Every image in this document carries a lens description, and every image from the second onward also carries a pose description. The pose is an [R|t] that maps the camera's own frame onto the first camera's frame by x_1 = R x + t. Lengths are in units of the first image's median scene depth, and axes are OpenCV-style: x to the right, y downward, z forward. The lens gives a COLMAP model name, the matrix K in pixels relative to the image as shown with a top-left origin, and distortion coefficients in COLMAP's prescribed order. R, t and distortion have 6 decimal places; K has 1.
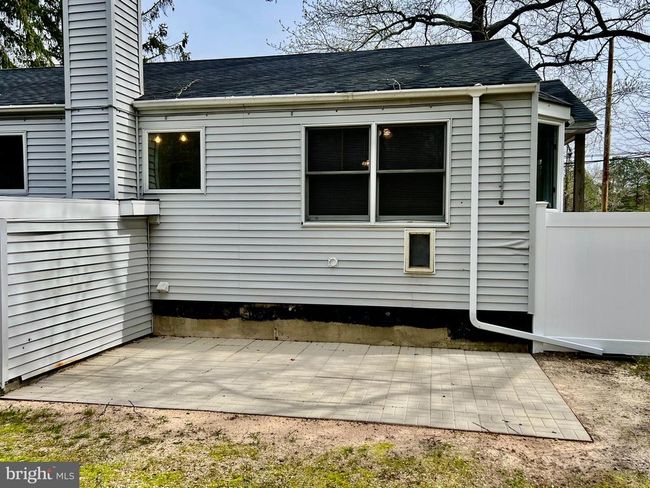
lens RADIAL K [[538.2, 0, 325.0], [0, 538.2, 244.0], [0, 0, 1]] dist [0.012568, 0.003482]
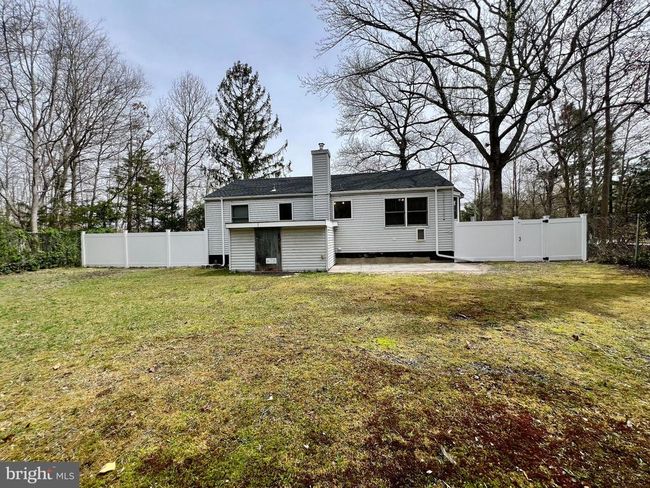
lens RADIAL K [[259.3, 0, 325.0], [0, 259.3, 244.0], [0, 0, 1]] dist [-0.002235, 0.000012]
pose [[0.997135, -0.030807, 0.069078, -0.531807], [0.032172, 0.999307, -0.018732, 0.082037], [-0.068453, 0.020900, 0.997435, -0.583714]]
